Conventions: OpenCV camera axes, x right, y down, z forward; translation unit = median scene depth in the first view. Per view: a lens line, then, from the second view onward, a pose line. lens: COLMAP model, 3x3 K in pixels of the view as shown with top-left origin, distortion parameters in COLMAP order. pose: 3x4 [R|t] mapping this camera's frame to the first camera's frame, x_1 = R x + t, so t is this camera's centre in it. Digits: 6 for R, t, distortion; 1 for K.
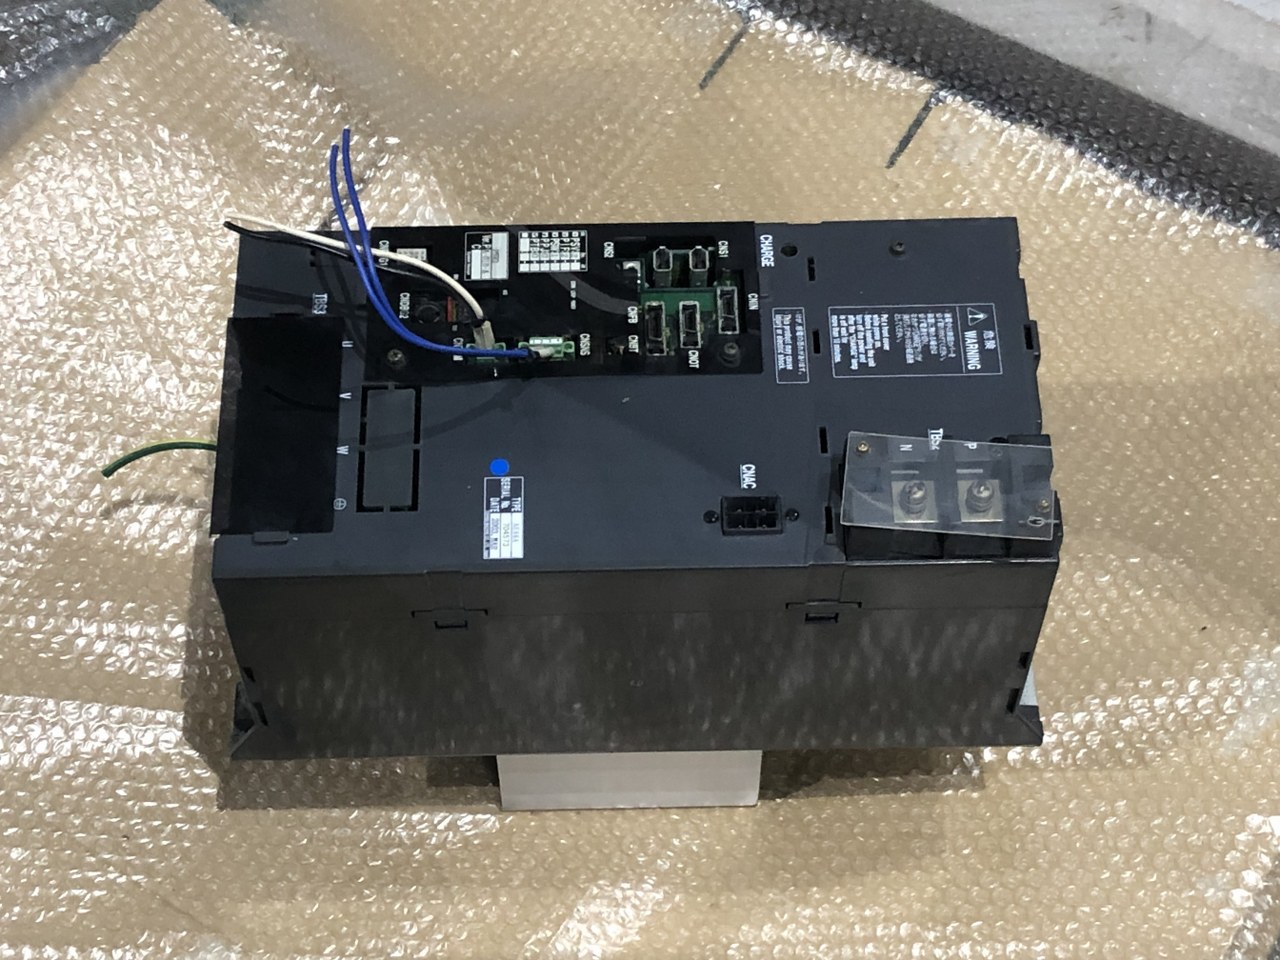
lens RADIAL K [[2445.9, 0, 637.0], [0, 2445.9, 478.3], [0, 0, 1]] dist [0.064259, 0.000000]
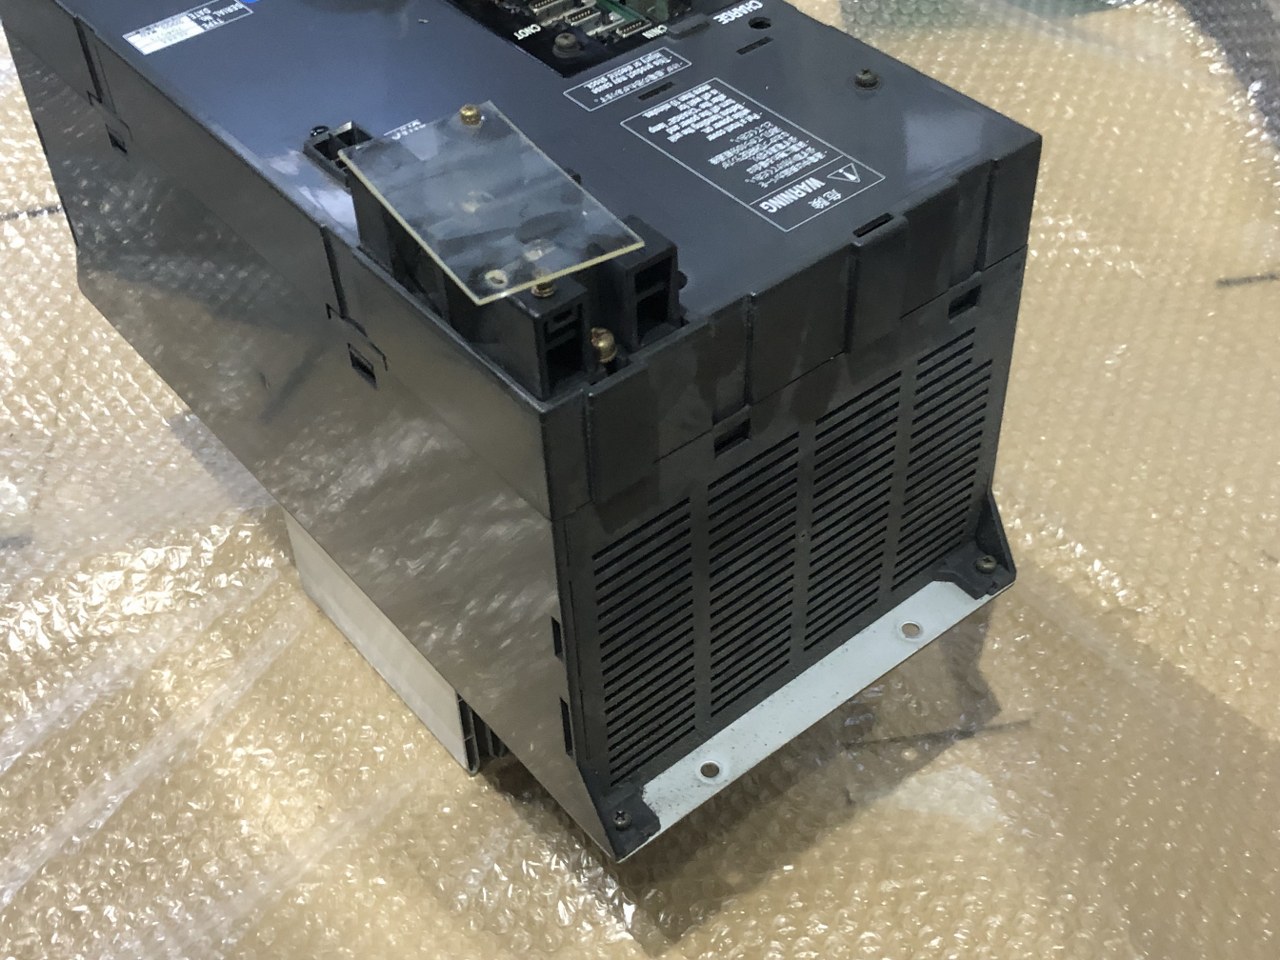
lens RADIAL K [[1679.7, 0, 642.7], [0, 1679.7, 480.3], [0, 0, 1]] dist [0.067576, 0.000000]
pose [[0.614343, 0.539228, -0.576035, 0.402800], [-0.654567, 0.755944, 0.009544, 0.024752], [0.440597, 0.371190, 0.817369, 0.650144]]
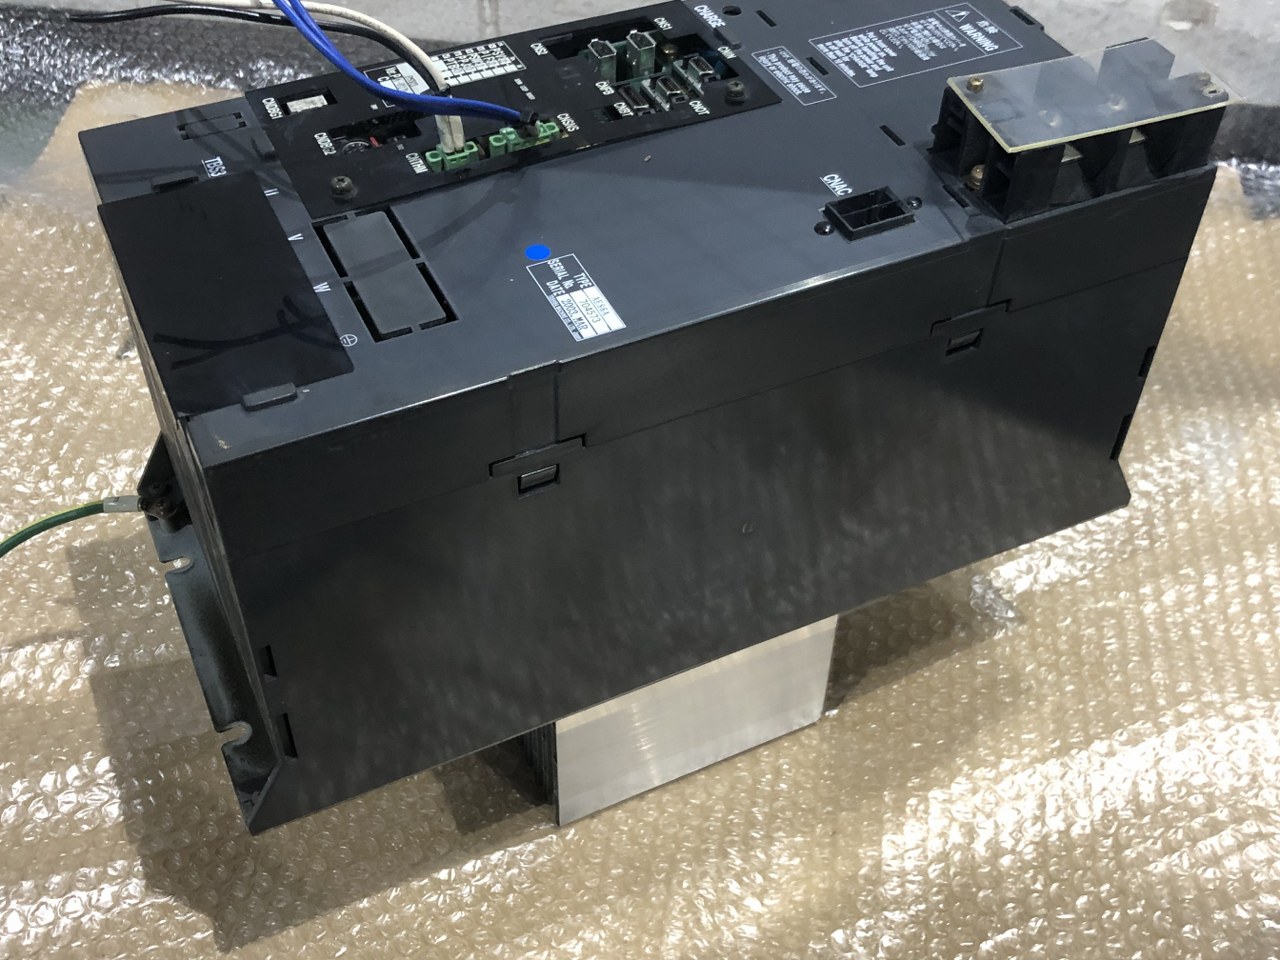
lens RADIAL K [[1452.6, 0, 647.4], [0, 1452.6, 481.9], [0, 0, 1]] dist [-0.005664, 0.000000]
pose [[0.907393, -0.280283, 0.313175, -0.177812], [0.341471, 0.926076, -0.160564, 0.137730], [-0.245021, 0.252634, 0.936024, 0.579254]]
